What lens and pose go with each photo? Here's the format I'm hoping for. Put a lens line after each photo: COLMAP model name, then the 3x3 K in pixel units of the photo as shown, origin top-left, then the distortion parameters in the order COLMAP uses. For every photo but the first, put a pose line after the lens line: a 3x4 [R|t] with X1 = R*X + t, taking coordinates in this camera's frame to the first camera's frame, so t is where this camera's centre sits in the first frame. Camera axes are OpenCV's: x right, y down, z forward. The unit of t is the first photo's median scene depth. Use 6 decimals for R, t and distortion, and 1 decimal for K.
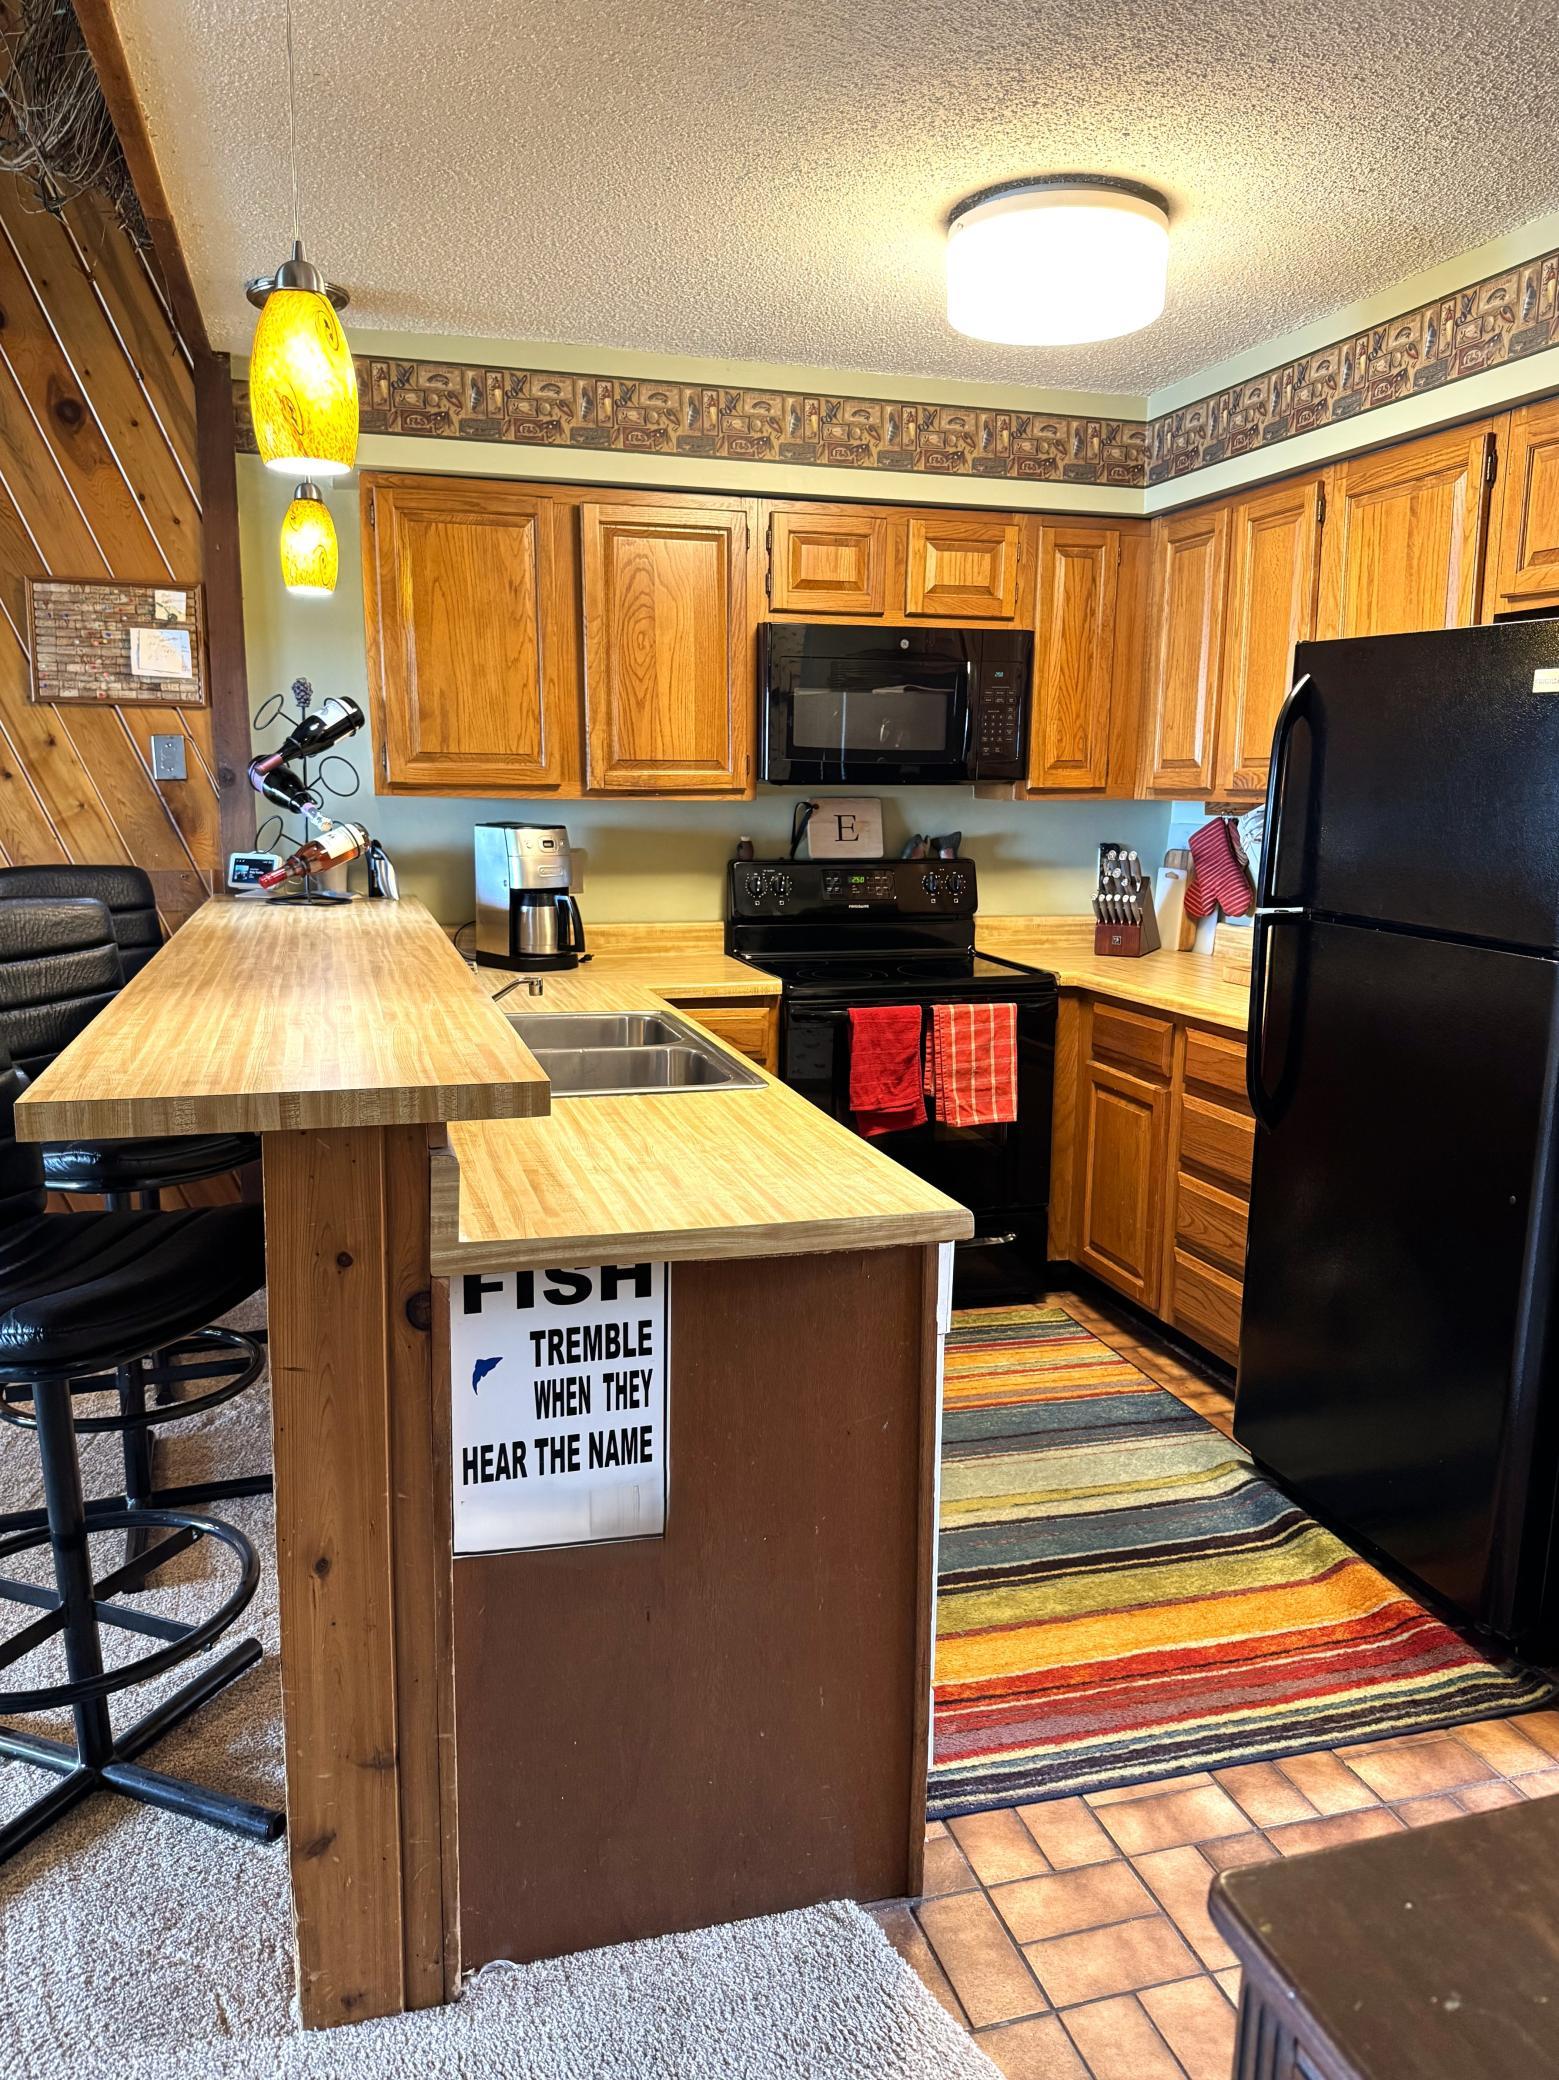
lens RADIAL K [[1502.5, 0, 779.5], [0, 1502.5, 1040.0], [0, 0, 1]] dist [0.100281, -0.161580]
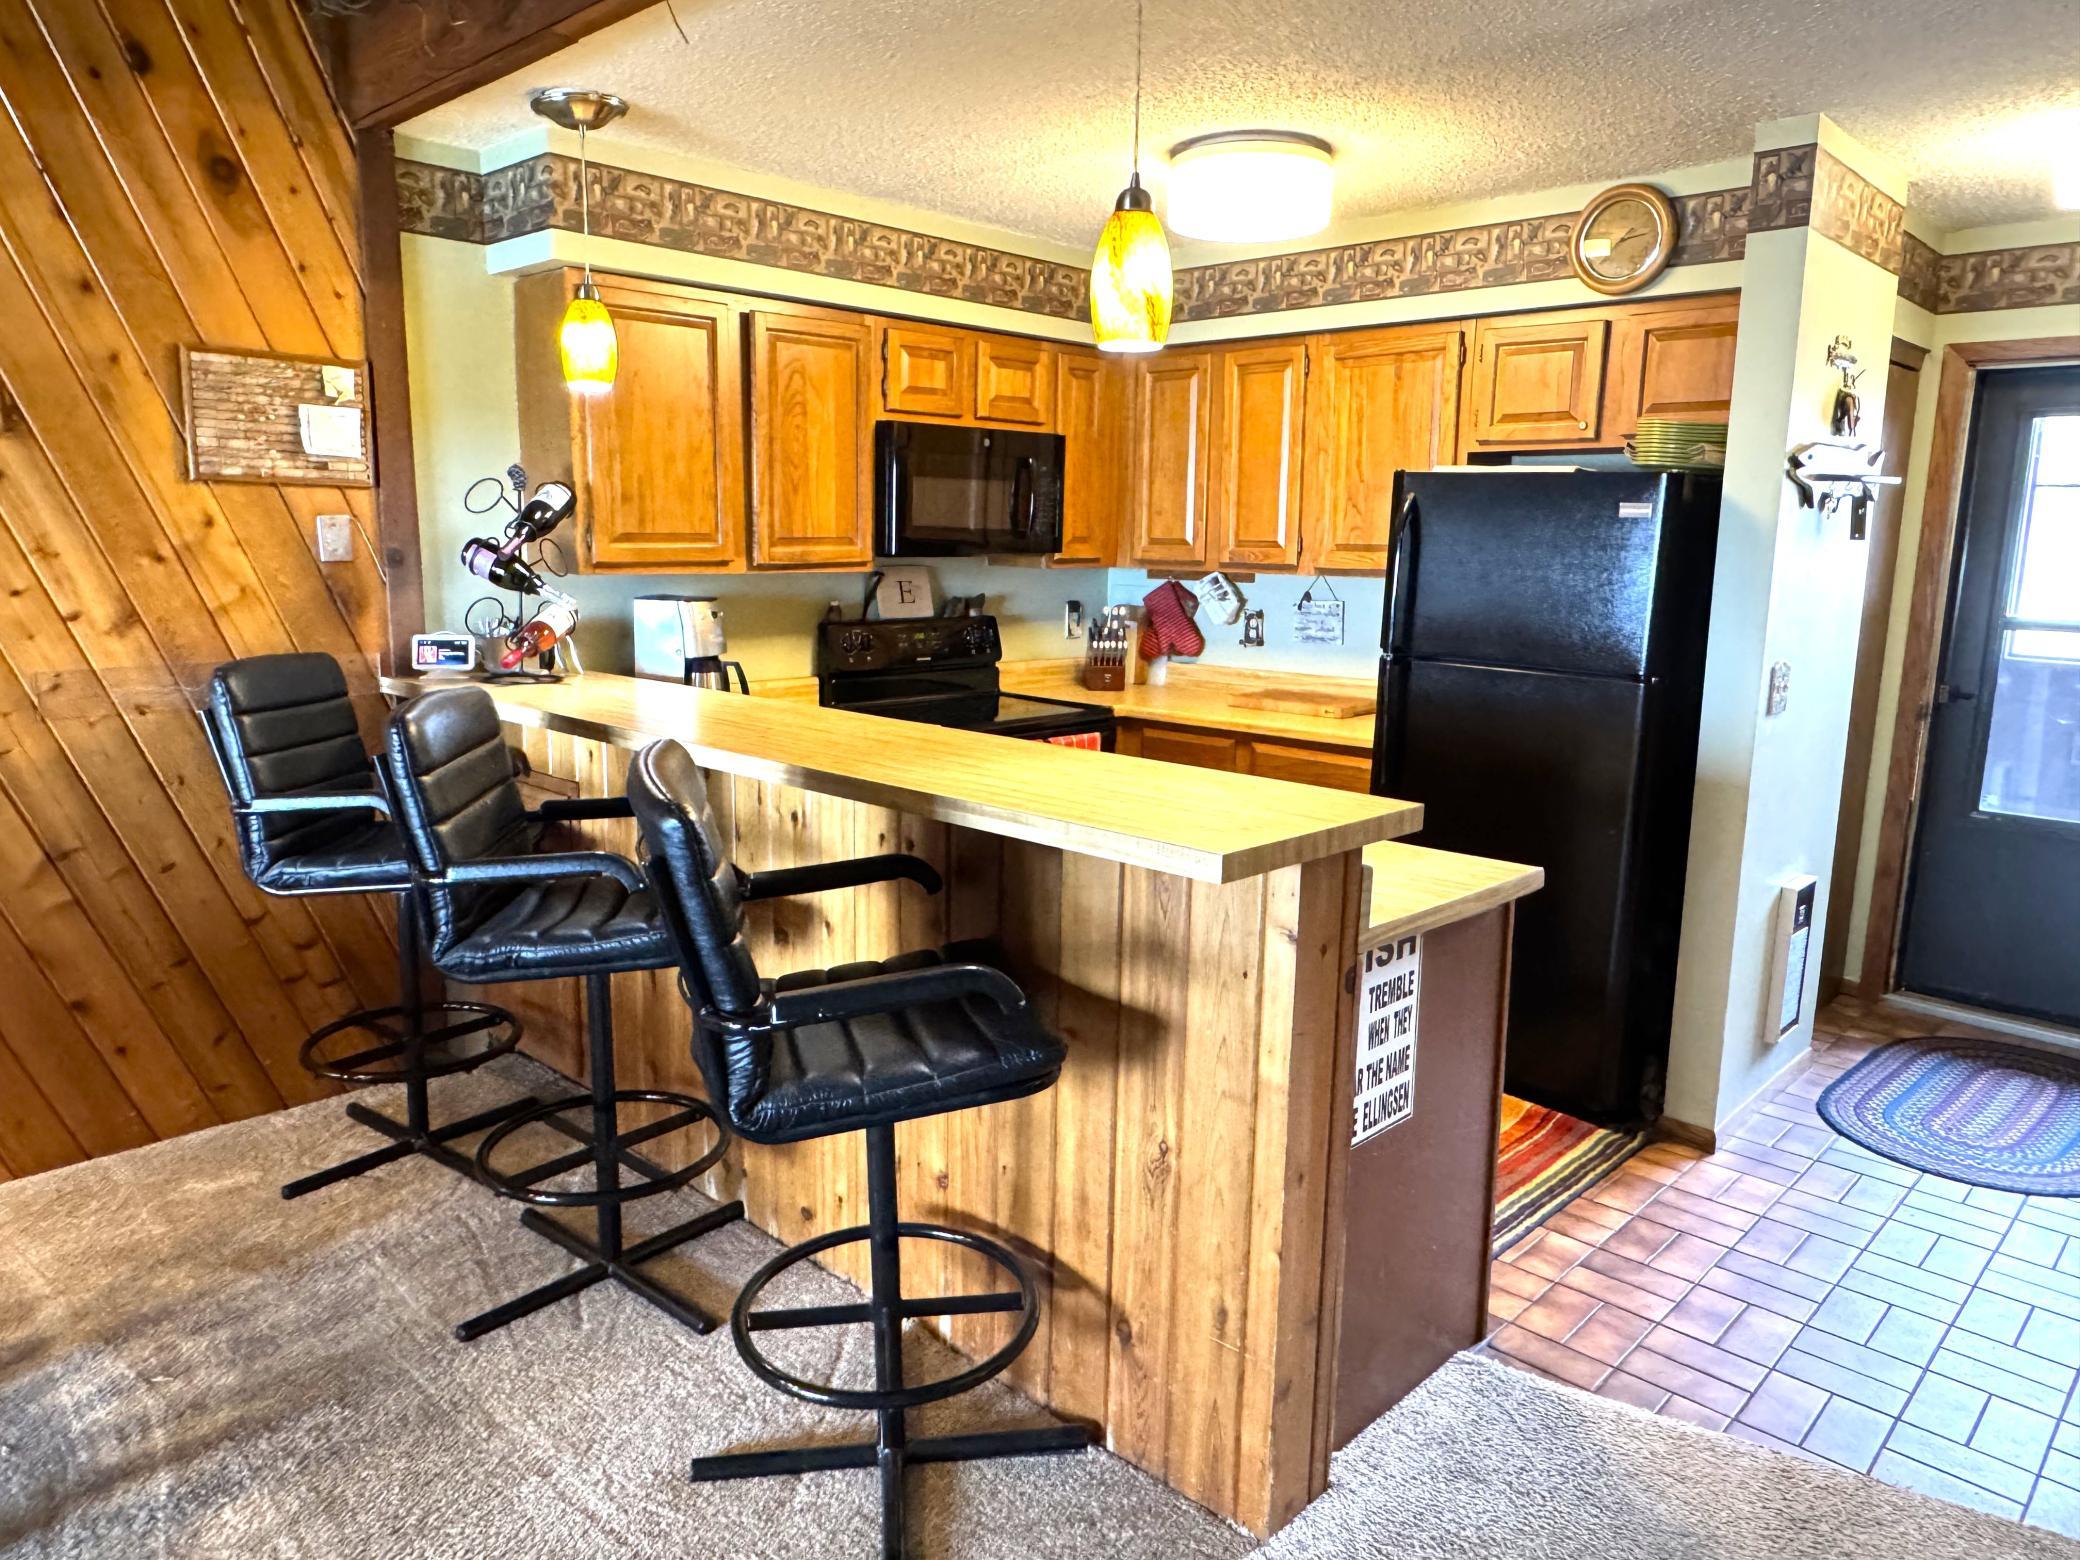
lens RADIAL K [[1392.2, 0, 1036.7], [0, 1392.2, 763.5], [0, 0, 1]] dist [0.002296, 0.003452]
pose [[0.870475, -0.076908, 0.486168, -0.464769], [0.075495, 0.996892, 0.022527, -0.029302], [-0.486389, 0.017094, 0.873575, 0.011836]]
